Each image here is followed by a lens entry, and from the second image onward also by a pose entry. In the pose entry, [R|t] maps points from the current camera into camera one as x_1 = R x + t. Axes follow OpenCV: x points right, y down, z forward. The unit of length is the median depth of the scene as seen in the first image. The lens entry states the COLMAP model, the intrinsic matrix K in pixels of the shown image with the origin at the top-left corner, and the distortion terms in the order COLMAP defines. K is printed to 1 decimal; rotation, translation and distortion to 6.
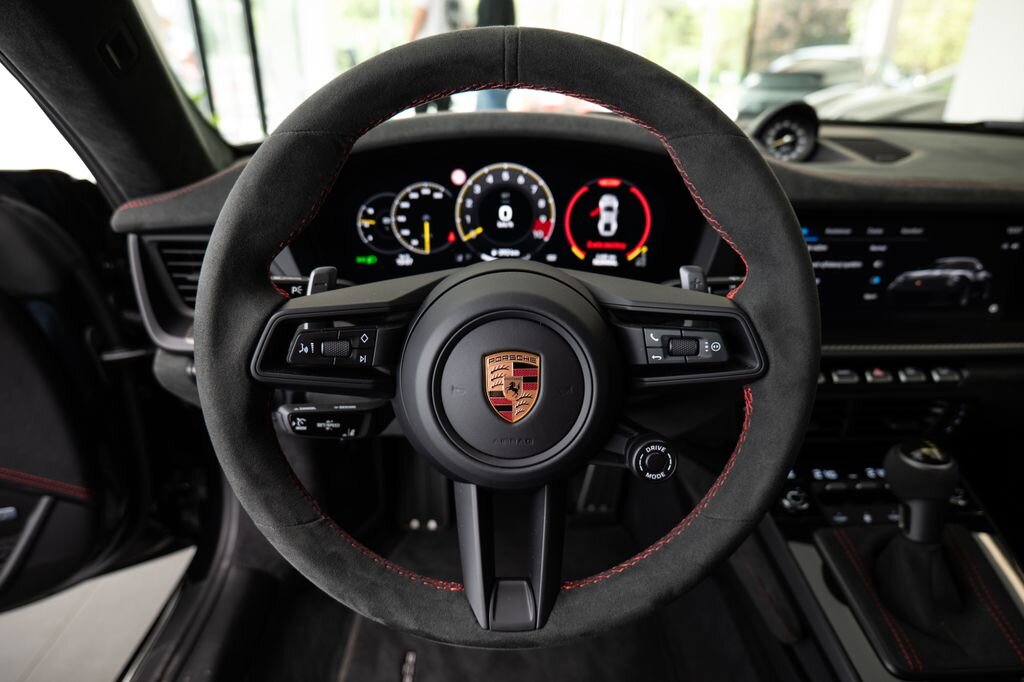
lens RADIAL K [[618.7, 0, 520.7], [0, 618.7, 349.1], [0, 0, 1]] dist [-0.024617, 0.007790]
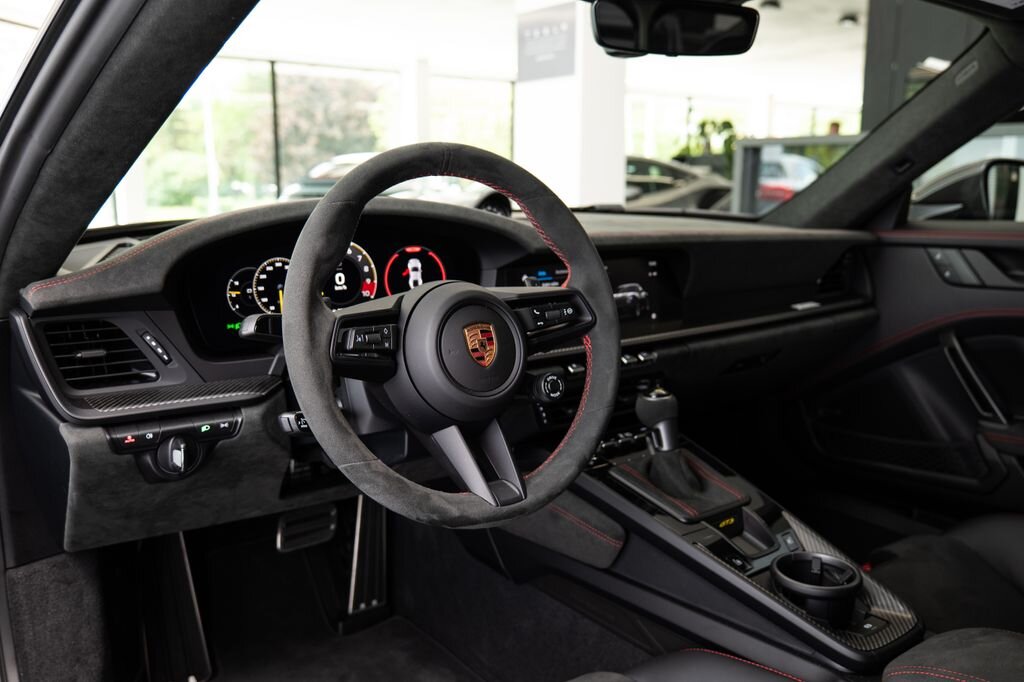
lens RADIAL K [[873.8, 0, 477.2], [0, 873.8, 356.6], [0, 0, 1]] dist [-0.015298, 0.007415]
pose [[0.835500, -0.115308, 0.537255, -0.761415], [0.234787, 0.958901, -0.159321, 0.273592], [-0.496804, 0.259254, 0.828235, -0.538889]]
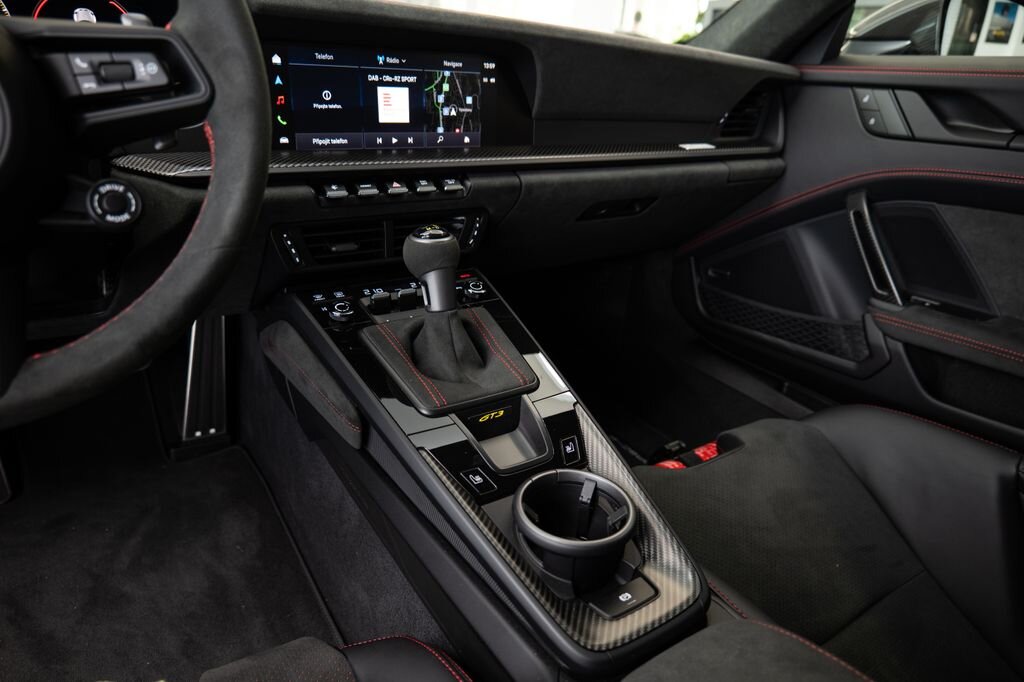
lens RADIAL K [[618.7, 0, 510.5], [0, 618.7, 363.3], [0, 0, 1]] dist [-0.024617, 0.007790]
pose [[0.859508, -0.174758, 0.480319, 0.157071], [0.154733, 0.984602, 0.081347, 0.282921], [-0.487139, 0.004403, 0.873314, -0.072712]]
